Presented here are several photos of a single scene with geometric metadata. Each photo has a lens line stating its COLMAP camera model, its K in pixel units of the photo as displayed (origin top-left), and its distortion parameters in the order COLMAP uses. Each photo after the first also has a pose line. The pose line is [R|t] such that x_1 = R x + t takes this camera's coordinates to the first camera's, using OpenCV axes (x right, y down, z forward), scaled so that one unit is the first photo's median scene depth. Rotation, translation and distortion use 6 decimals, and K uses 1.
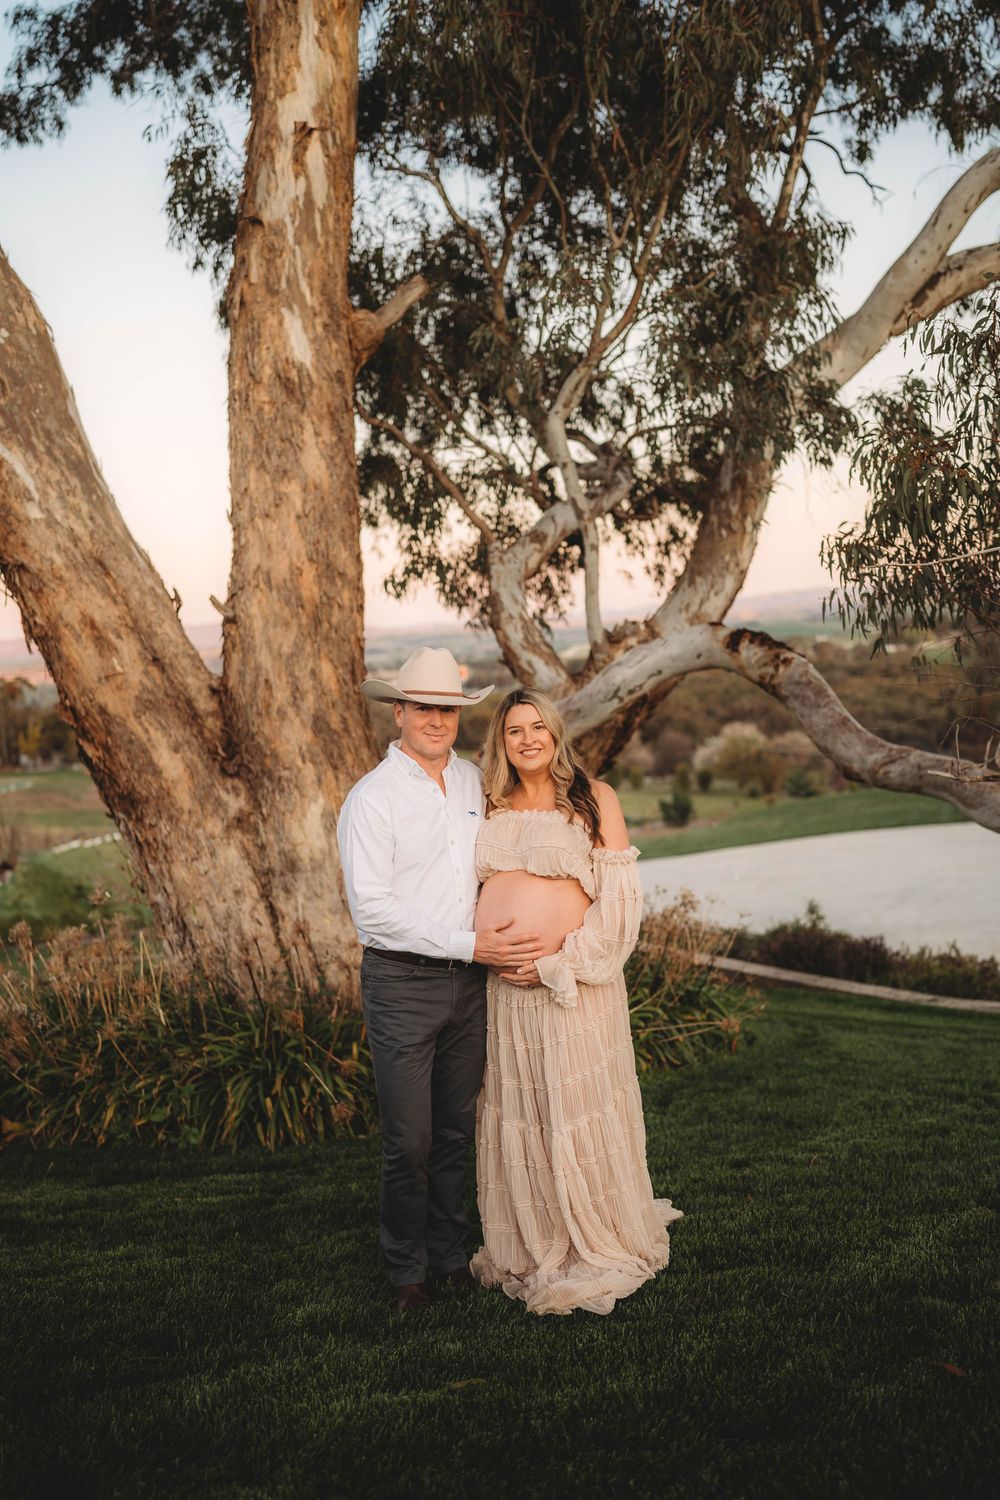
lens RADIAL K [[1465.4, 0, 500.0], [0, 1465.4, 750.0], [0, 0, 1]] dist [0.008820, 0.004966]
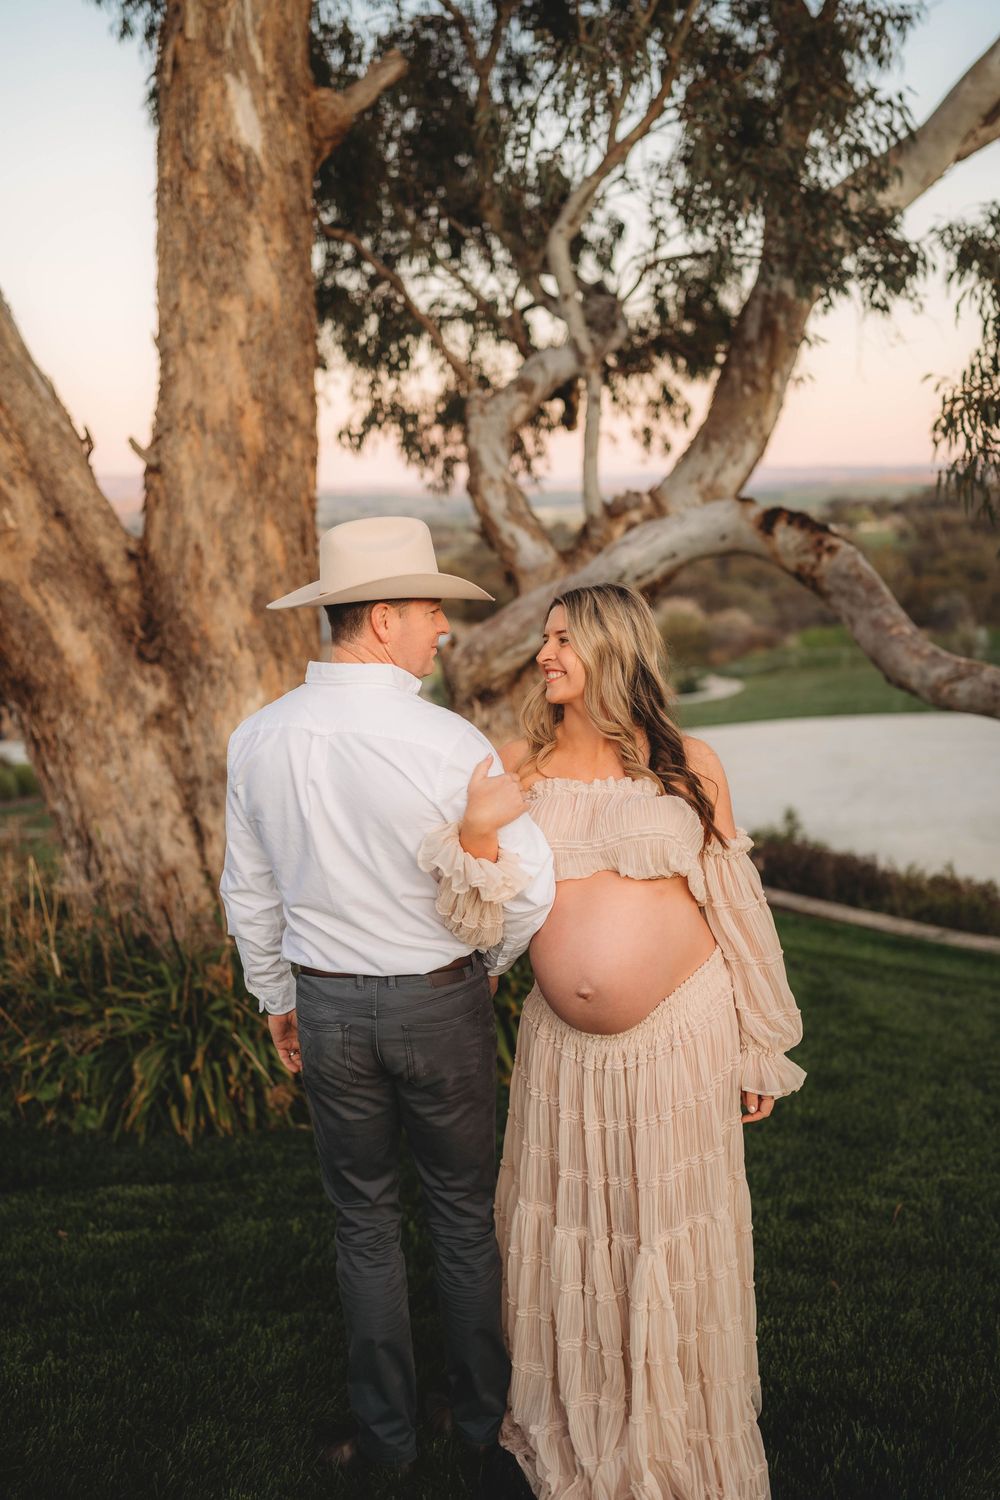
lens RADIAL K [[1518.5, 0, 500.0], [0, 1518.5, 750.0], [0, 0, 1]] dist [-0.014118, 0.147616]
pose [[0.998439, 0.036578, 0.042200, -0.021720], [-0.040023, 0.995670, 0.083905, -0.011540], [-0.038948, -0.085463, 0.995580, 0.139259]]
